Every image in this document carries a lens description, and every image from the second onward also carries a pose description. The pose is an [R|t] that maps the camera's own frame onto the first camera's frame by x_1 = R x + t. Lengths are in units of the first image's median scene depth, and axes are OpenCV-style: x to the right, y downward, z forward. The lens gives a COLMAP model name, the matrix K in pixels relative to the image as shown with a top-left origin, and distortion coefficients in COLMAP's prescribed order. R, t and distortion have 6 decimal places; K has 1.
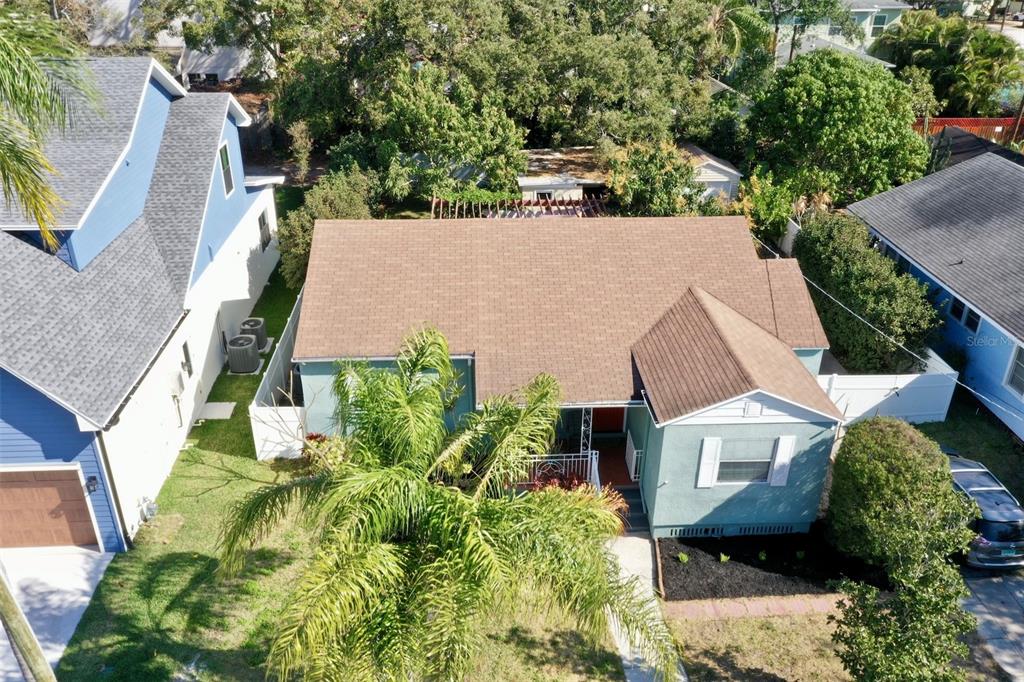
lens RADIAL K [[814.2, 0, 515.6], [0, 814.2, 319.7], [0, 0, 1]] dist [0.023090, 0.002038]
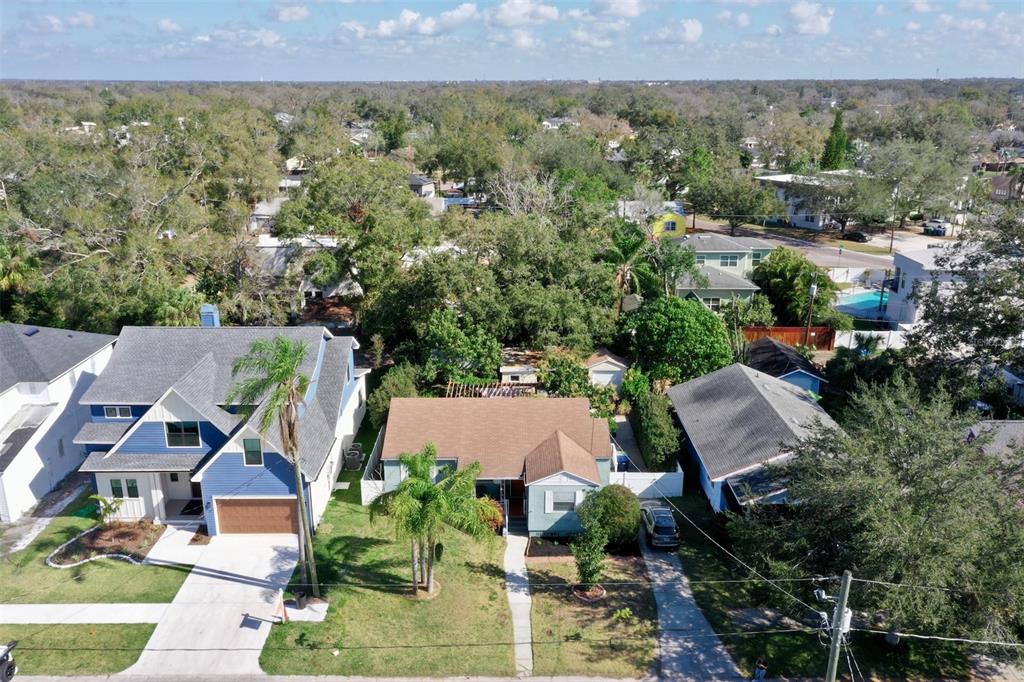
lens RADIAL K [[816.0, 0, 512.0], [0, 816.0, 341.0], [0, 0, 1]] dist [-0.004791, 0.000708]
pose [[0.998384, 0.006997, -0.056387, 0.232666], [-0.015387, 0.988601, -0.149770, 0.058239], [0.054697, 0.150396, 0.987112, -1.347093]]
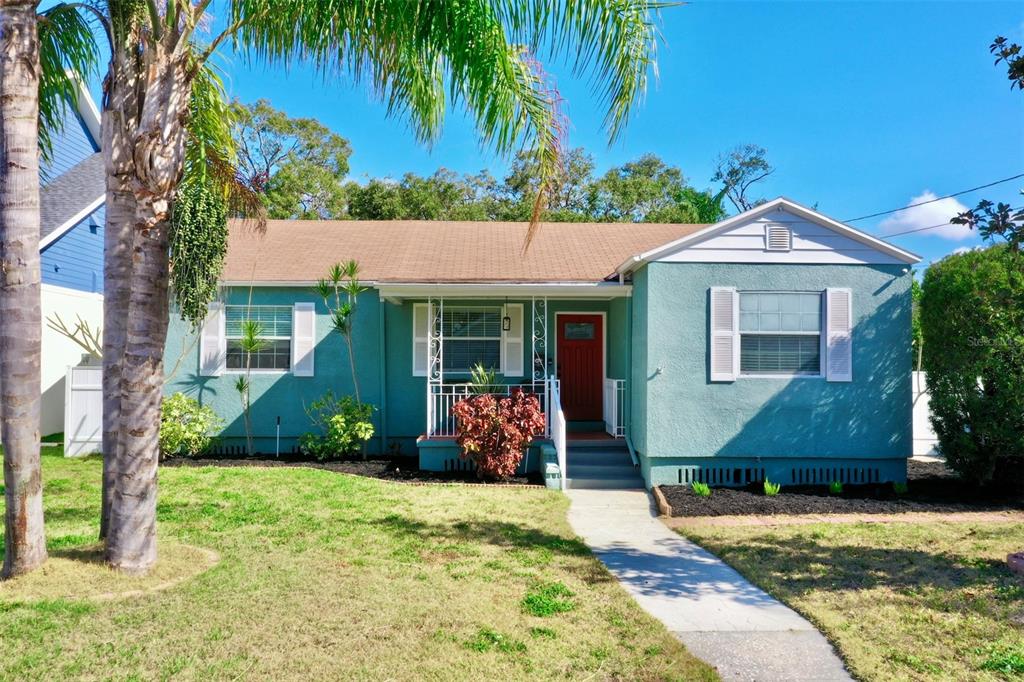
lens RADIAL K [[819.9, 0, 512.0], [0, 819.9, 341.0], [0, 0, 1]] dist [0.034860, 0.001043]
pose [[0.999844, -0.007407, -0.016043, 0.071067], [-0.001379, 0.872452, -0.488699, 0.444559], [0.017617, 0.488645, 0.872305, 0.384699]]
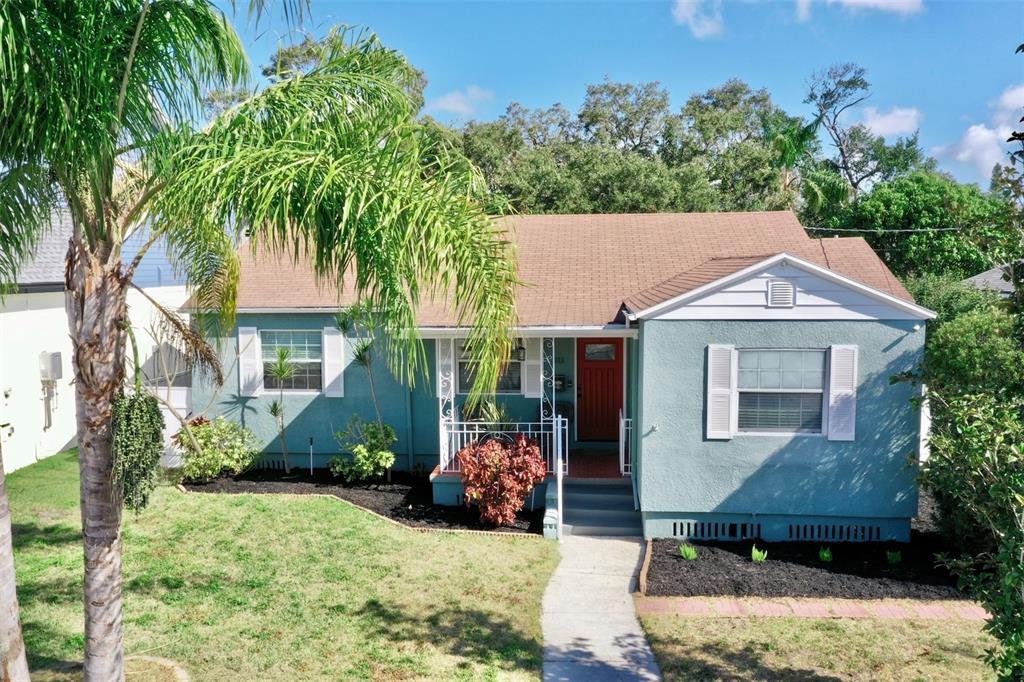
lens RADIAL K [[829.5, 0, 512.0], [0, 829.5, 341.0], [0, 0, 1]] dist [0.035071, 0.002175]
pose [[0.989577, -0.004715, -0.143930, 0.150215], [-0.049520, 0.927372, -0.370849, 0.346619], [0.135225, 0.374111, 0.917472, 0.323791]]
